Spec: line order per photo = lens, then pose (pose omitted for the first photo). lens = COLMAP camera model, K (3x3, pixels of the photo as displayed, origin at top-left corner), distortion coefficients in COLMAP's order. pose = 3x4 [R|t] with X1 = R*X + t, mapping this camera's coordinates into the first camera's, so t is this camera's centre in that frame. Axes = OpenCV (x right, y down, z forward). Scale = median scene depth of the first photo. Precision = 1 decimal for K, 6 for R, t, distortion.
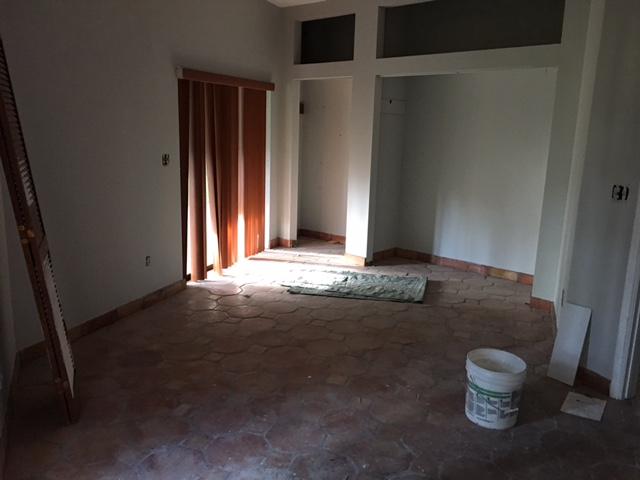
lens RADIAL K [[554.6, 0, 321.5], [0, 554.6, 241.4], [0, 0, 1]] dist [0.072638, -0.089315]
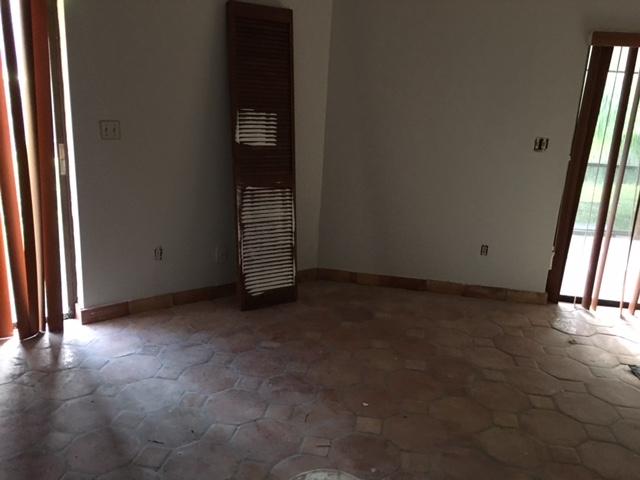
lens RADIAL K [[554.6, 0, 321.9], [0, 554.6, 237.4], [0, 0, 1]] dist [0.072638, -0.089315]
pose [[0.179134, 0.247733, -0.952124, 0.518935], [-0.263885, 0.944414, 0.196079, -0.096101], [0.947774, 0.216127, 0.234550, 0.539110]]
